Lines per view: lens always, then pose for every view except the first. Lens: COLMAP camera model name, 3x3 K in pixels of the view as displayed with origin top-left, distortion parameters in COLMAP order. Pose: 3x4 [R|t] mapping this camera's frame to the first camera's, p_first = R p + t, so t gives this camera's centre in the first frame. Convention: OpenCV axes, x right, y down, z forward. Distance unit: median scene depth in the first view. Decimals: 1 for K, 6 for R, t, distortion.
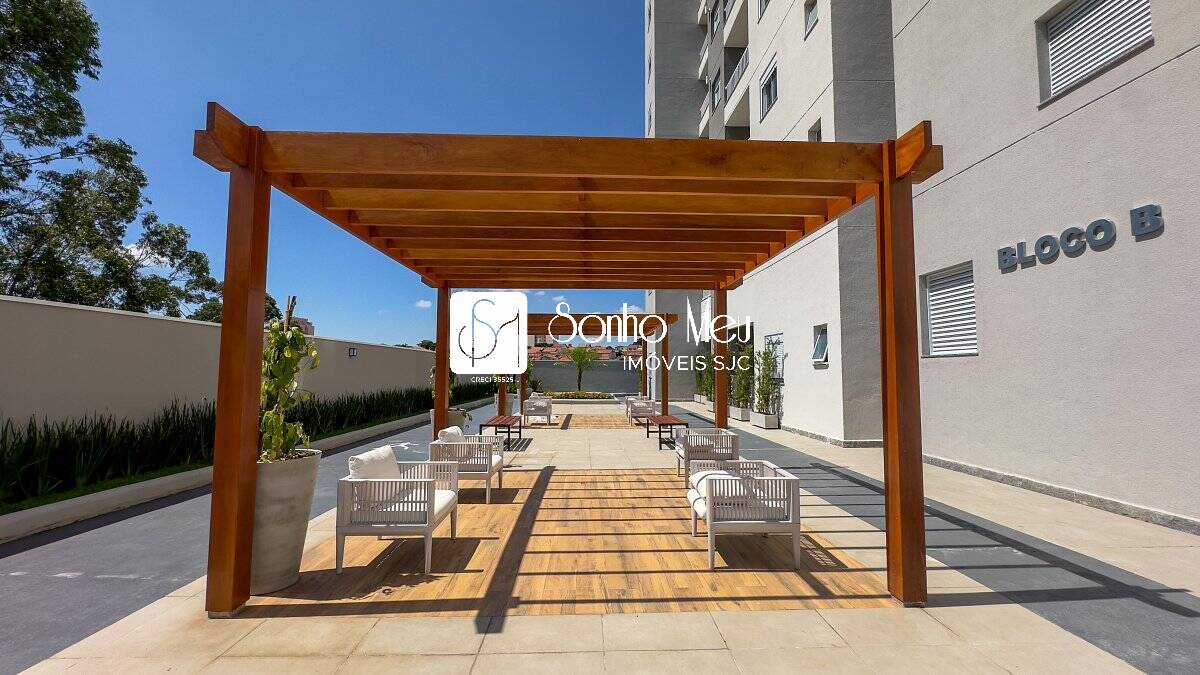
lens RADIAL K [[479.5, 0, 600.0], [0, 479.5, 338.1], [0, 0, 1]] dist [-0.004605, 0.000942]
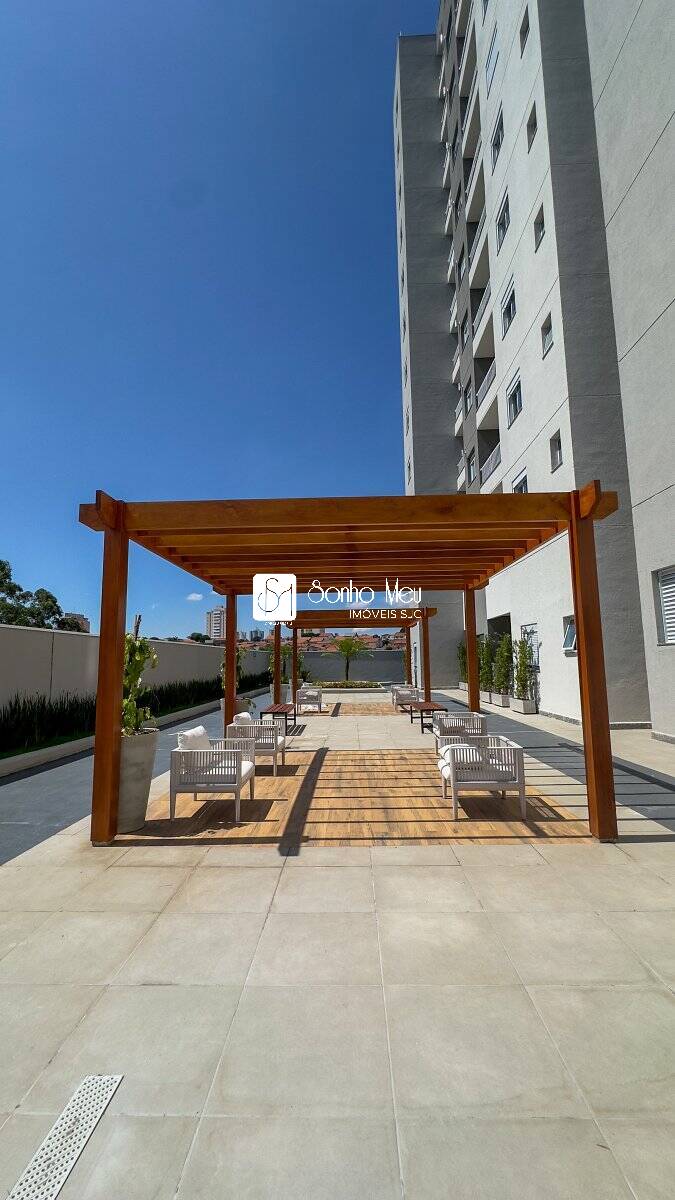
lens RADIAL K [[479.5, 0, 337.3], [0, 479.5, 600.5], [0, 0, 1]] dist [-0.004605, 0.000942]
pose [[0.997941, -0.025618, -0.058806, 0.006960], [0.022316, 0.998174, -0.056128, -0.033344], [0.060136, 0.054700, 0.996690, -0.289597]]
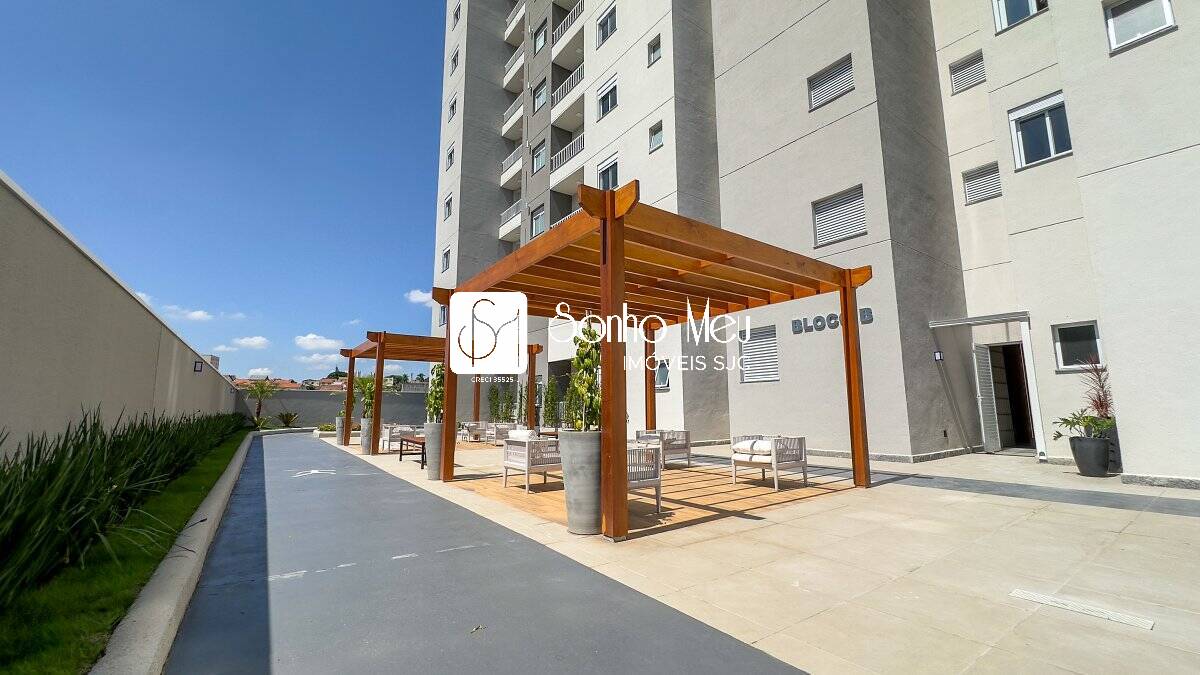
lens RADIAL K [[479.5, 0, 599.2], [0, 479.5, 338.6], [0, 0, 1]] dist [-0.004605, 0.000942]
pose [[0.828150, 0.073515, 0.555665, -1.161222], [-0.030828, 0.995835, -0.085804, 0.088004], [-0.559659, 0.053928, 0.826967, -0.095220]]
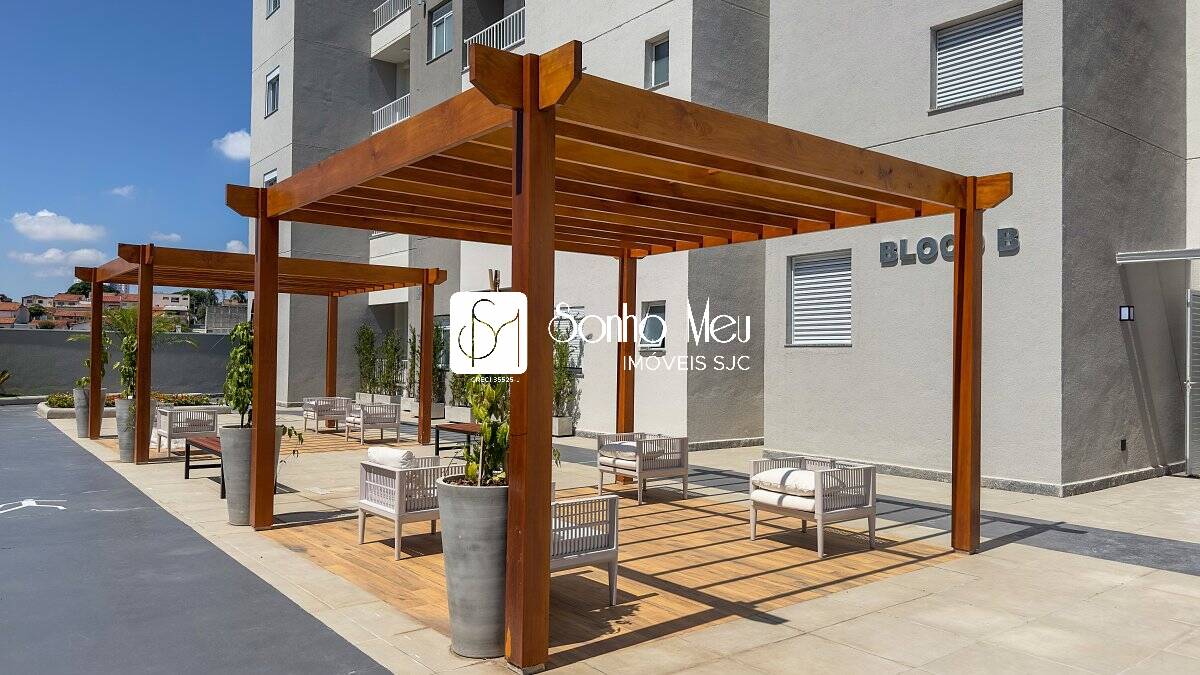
lens RADIAL K [[836.2, 0, 593.1], [0, 836.2, 341.7], [0, 0, 1]] dist [0.080922, -0.107273]
pose [[0.805267, 0.016021, 0.592696, -1.110701], [-0.050412, 0.997865, 0.041519, -0.032156], [-0.590765, -0.063313, 0.804355, -0.131130]]
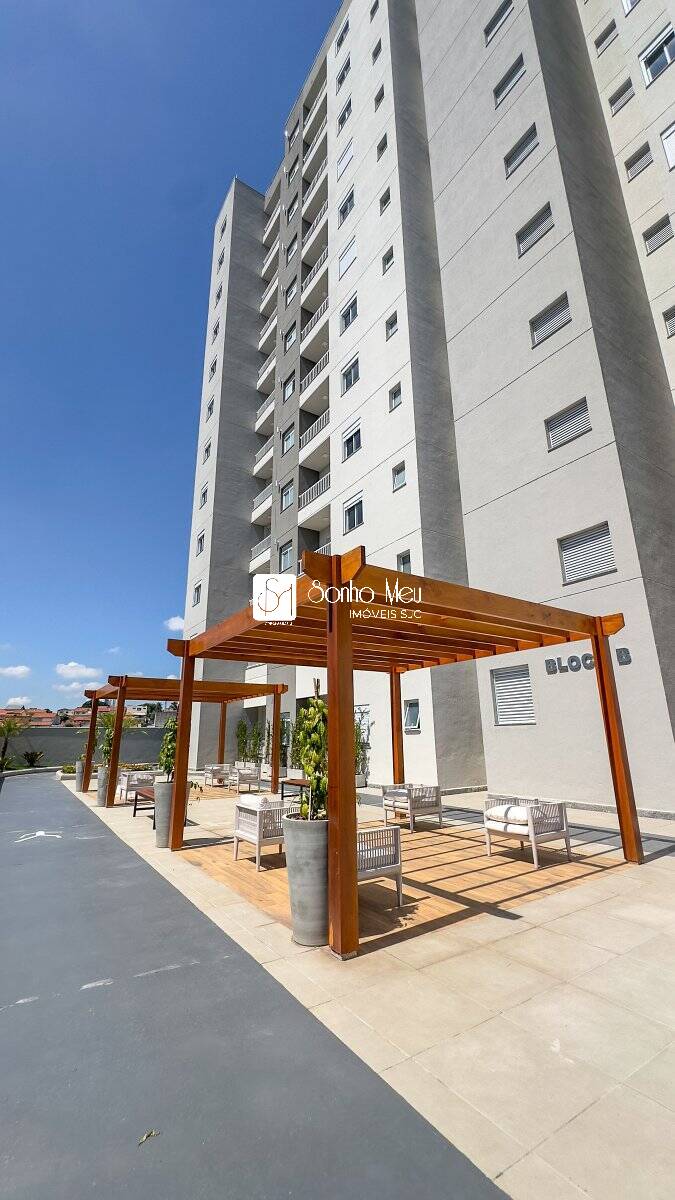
lens RADIAL K [[479.5, 0, 335.9], [0, 479.5, 600.7], [0, 0, 1]] dist [-0.004605, 0.000942]
pose [[0.848979, 0.131194, 0.511882, -1.085994], [-0.022047, 0.976641, -0.213746, -0.017508], [-0.527967, 0.170180, 0.832040, -0.081326]]
